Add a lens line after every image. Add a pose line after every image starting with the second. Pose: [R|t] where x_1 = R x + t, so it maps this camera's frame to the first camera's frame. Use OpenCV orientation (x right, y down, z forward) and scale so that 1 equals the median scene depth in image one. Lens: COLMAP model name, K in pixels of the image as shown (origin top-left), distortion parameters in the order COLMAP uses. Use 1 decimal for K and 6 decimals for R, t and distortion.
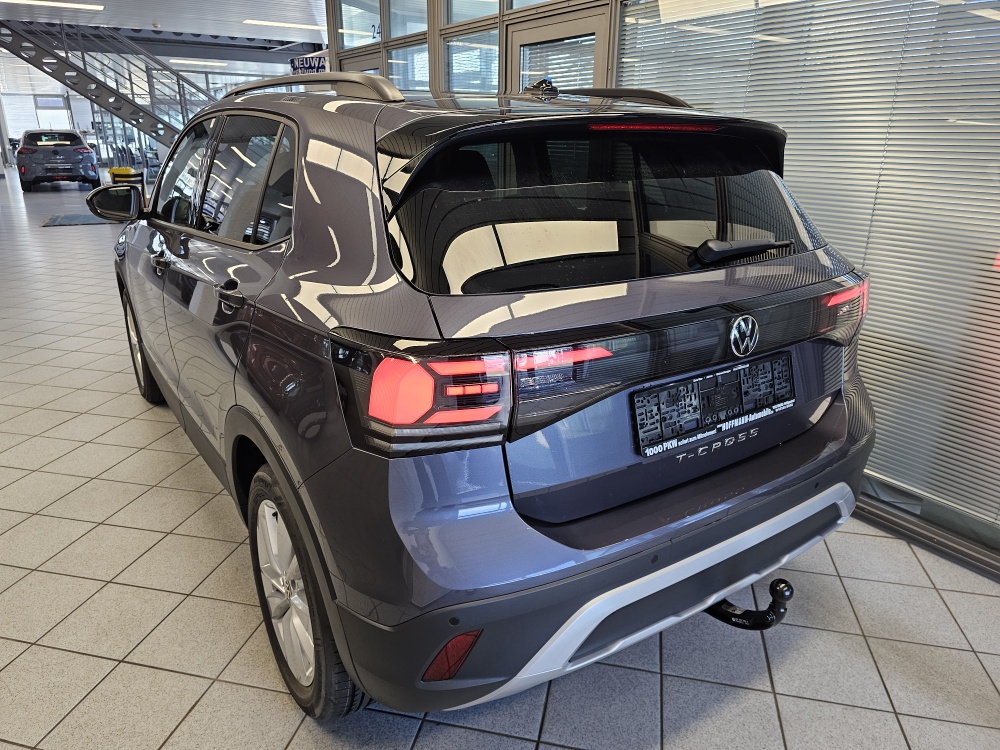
lens RADIAL K [[679.2, 0, 500.0], [0, 679.2, 375.0], [0, 0, 1]] dist [0.056718, 0.000577]
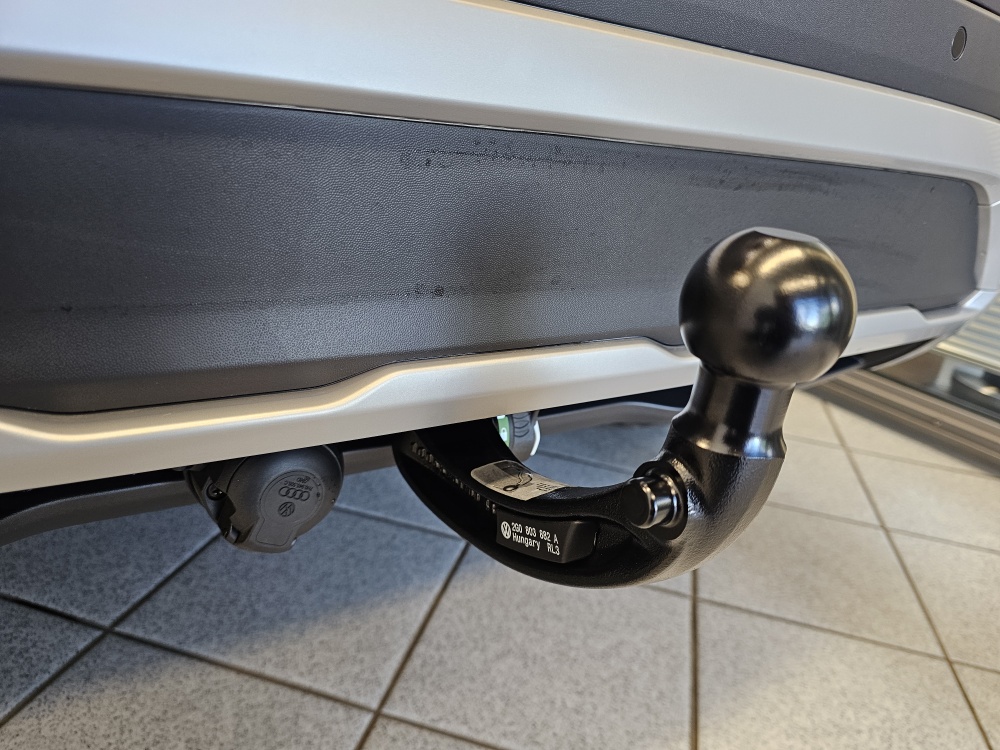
lens RADIAL K [[684.6, 0, 500.0], [0, 684.6, 375.0], [0, 0, 1]] dist [0.003123, 0.000375]
pose [[0.993586, 0.113071, -0.001039, 0.262435], [-0.113015, 0.993315, 0.023493, 0.241973], [0.003689, -0.023225, 0.999723, 0.635590]]
